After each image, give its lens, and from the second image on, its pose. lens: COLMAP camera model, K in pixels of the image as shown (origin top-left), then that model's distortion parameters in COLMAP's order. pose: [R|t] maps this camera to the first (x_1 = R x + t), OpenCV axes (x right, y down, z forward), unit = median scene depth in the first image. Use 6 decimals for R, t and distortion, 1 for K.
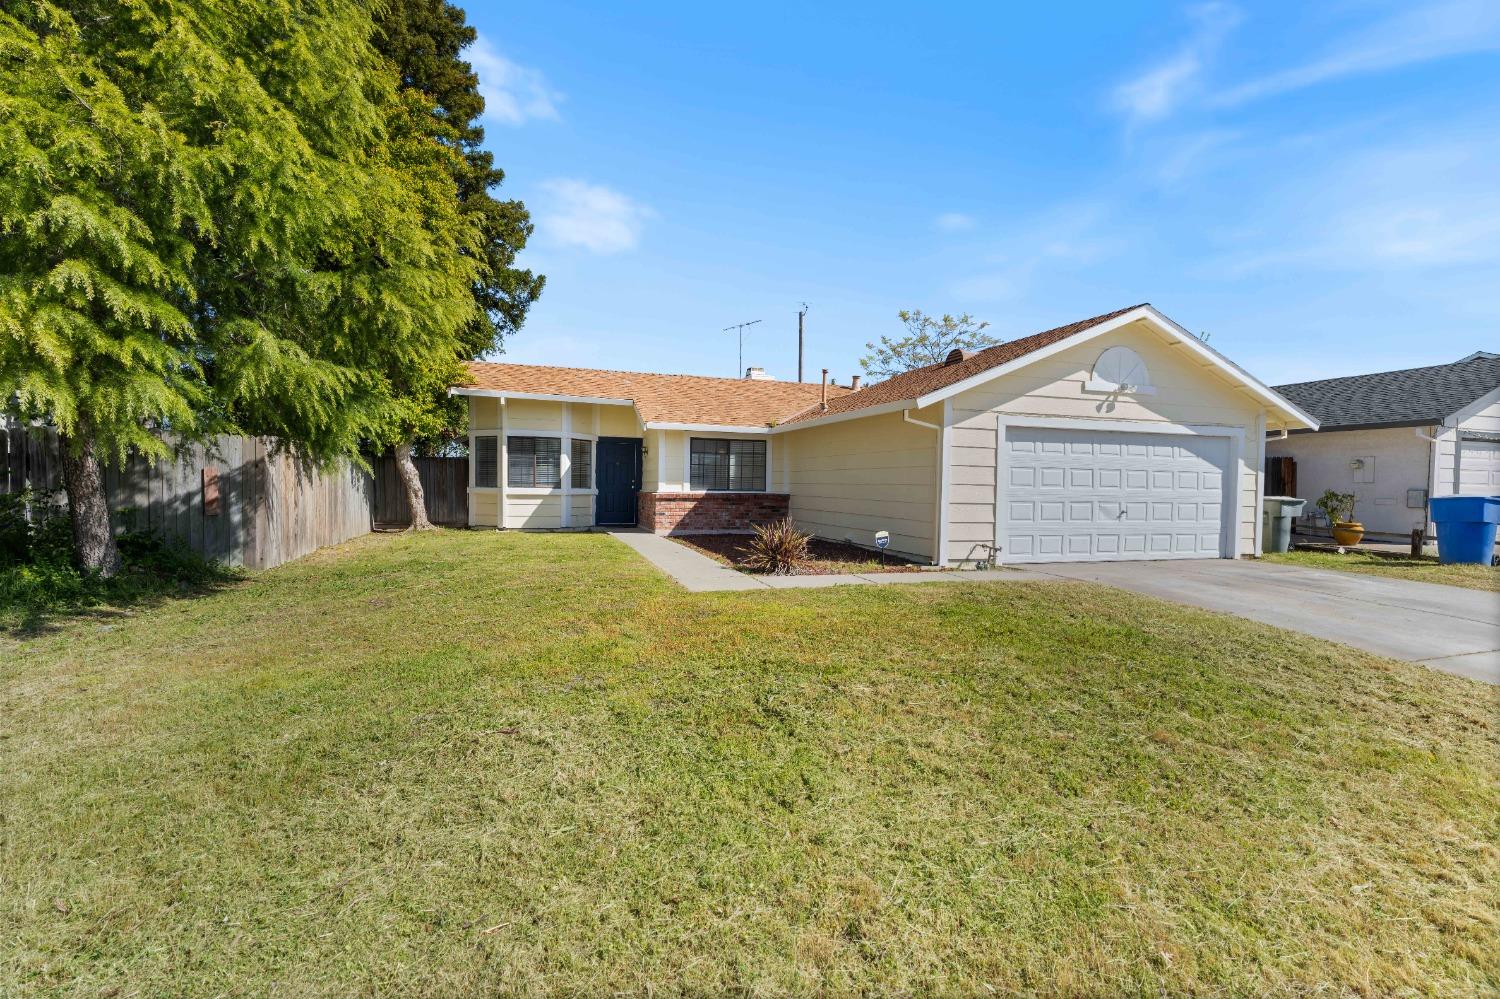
lens RADIAL K [[673.5, 0, 746.8], [0, 673.5, 499.3], [0, 0, 1]] dist [-0.002730, 0.000589]
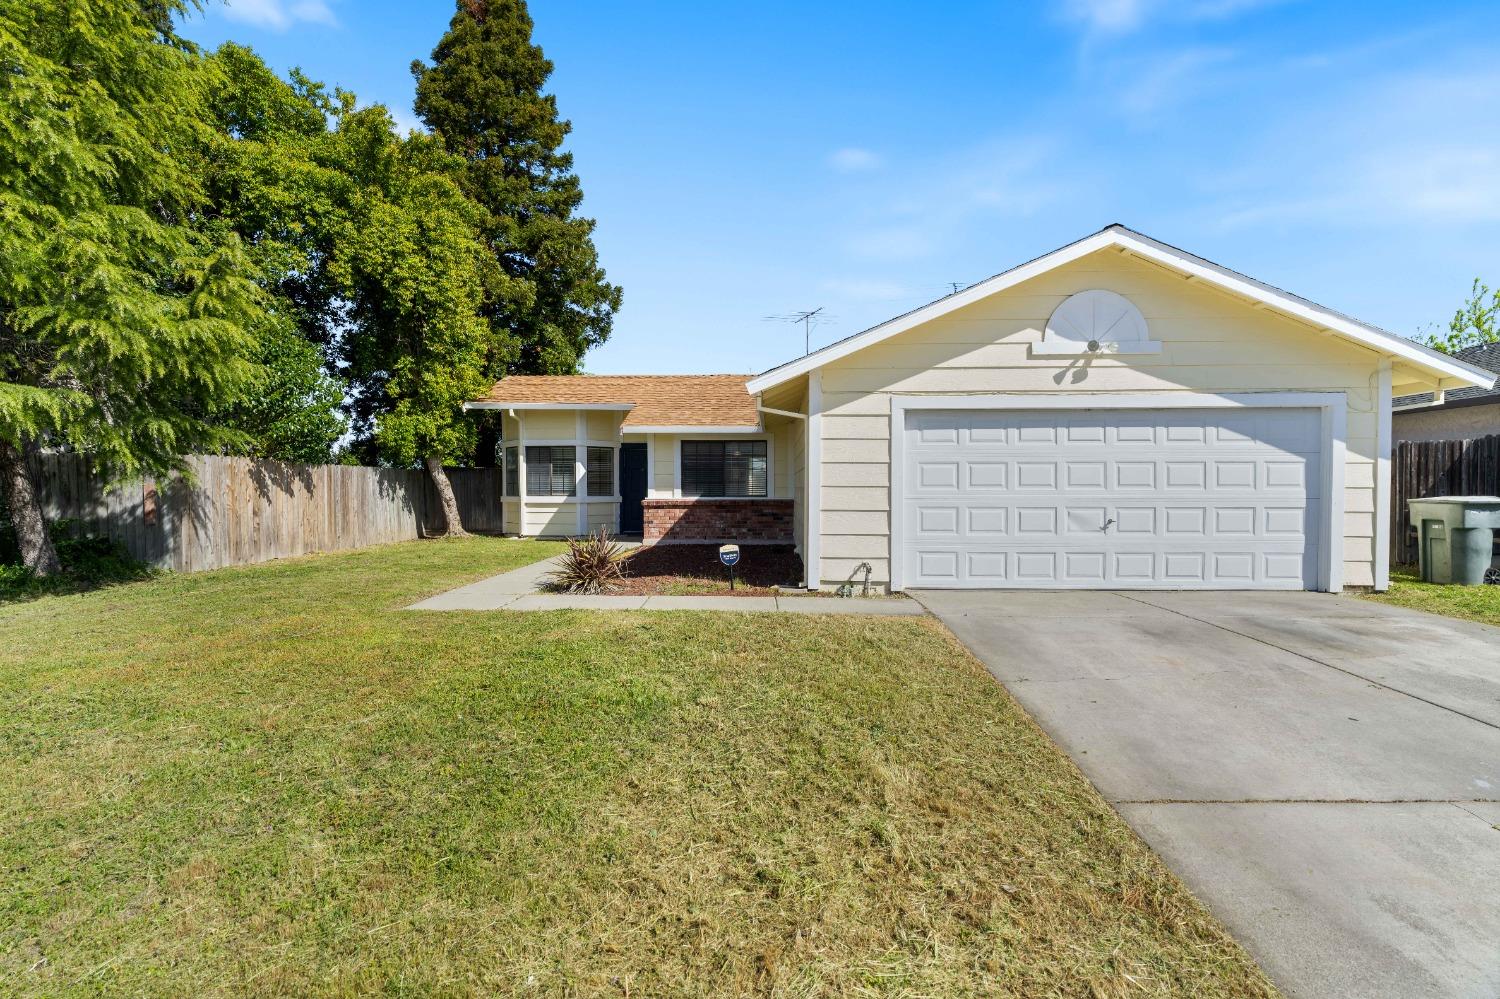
lens RADIAL K [[686.4, 0, 745.4], [0, 686.4, 498.0], [0, 0, 1]] dist [-0.001517, 0.000171]
pose [[0.938851, -0.011245, -0.344140, 0.408442], [0.007902, 0.999907, -0.011115, -0.000691], [0.344233, 0.007716, 0.938853, 0.169865]]
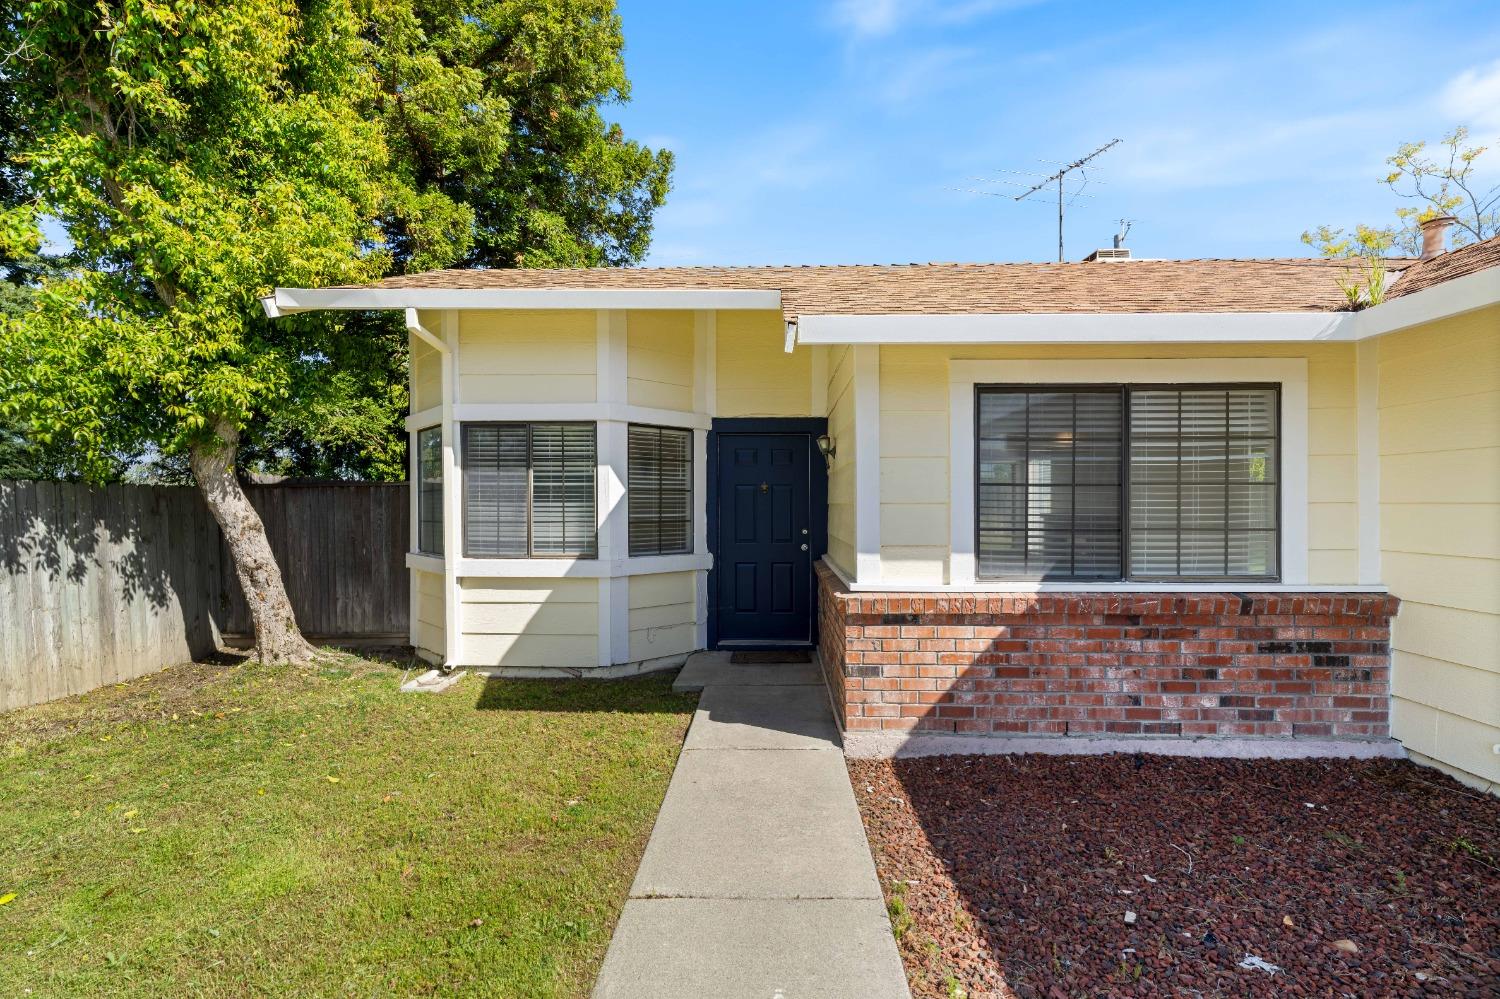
lens RADIAL K [[678.5, 0, 749.6], [0, 678.5, 510.0], [0, 0, 1]] dist [-0.005569, 0.000066]
pose [[0.940474, -0.013342, -0.339603, -0.096229], [0.008050, 0.999823, -0.016988, -0.047261], [0.339769, 0.013243, 0.940416, 0.894842]]
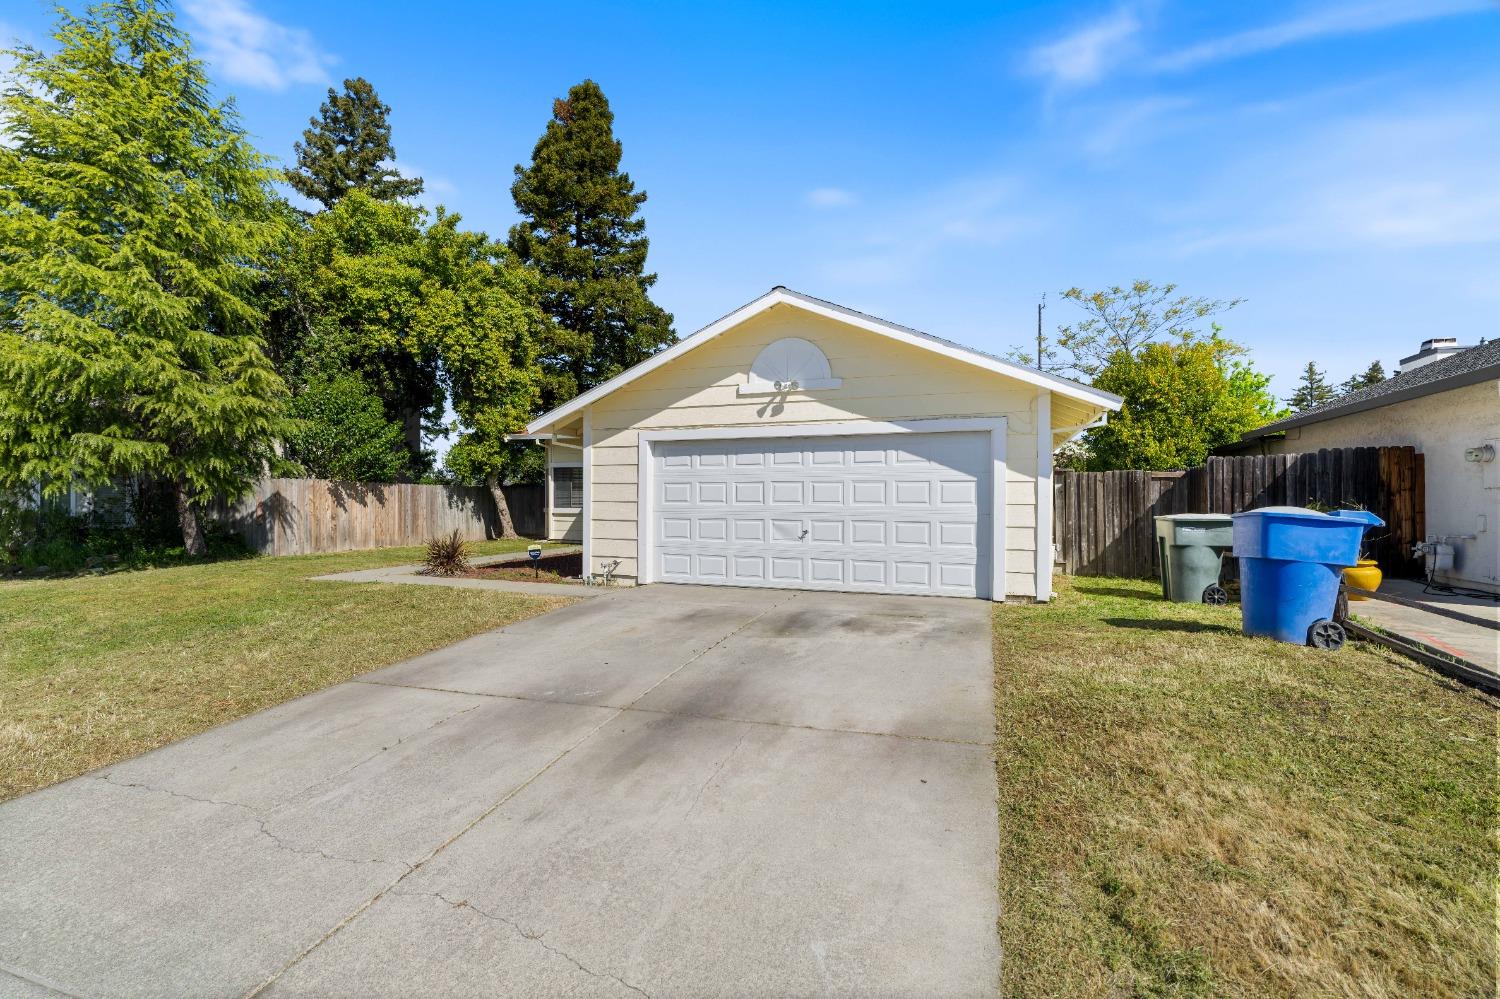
lens RADIAL K [[673.5, 0, 746.8], [0, 673.5, 499.3], [0, 0, 1]] dist [-0.002730, 0.000589]
pose [[0.791748, -0.014522, -0.610676, 0.927224], [-0.004179, 0.999565, -0.029188, 0.002884], [0.610834, 0.025662, 0.791343, 0.265098]]
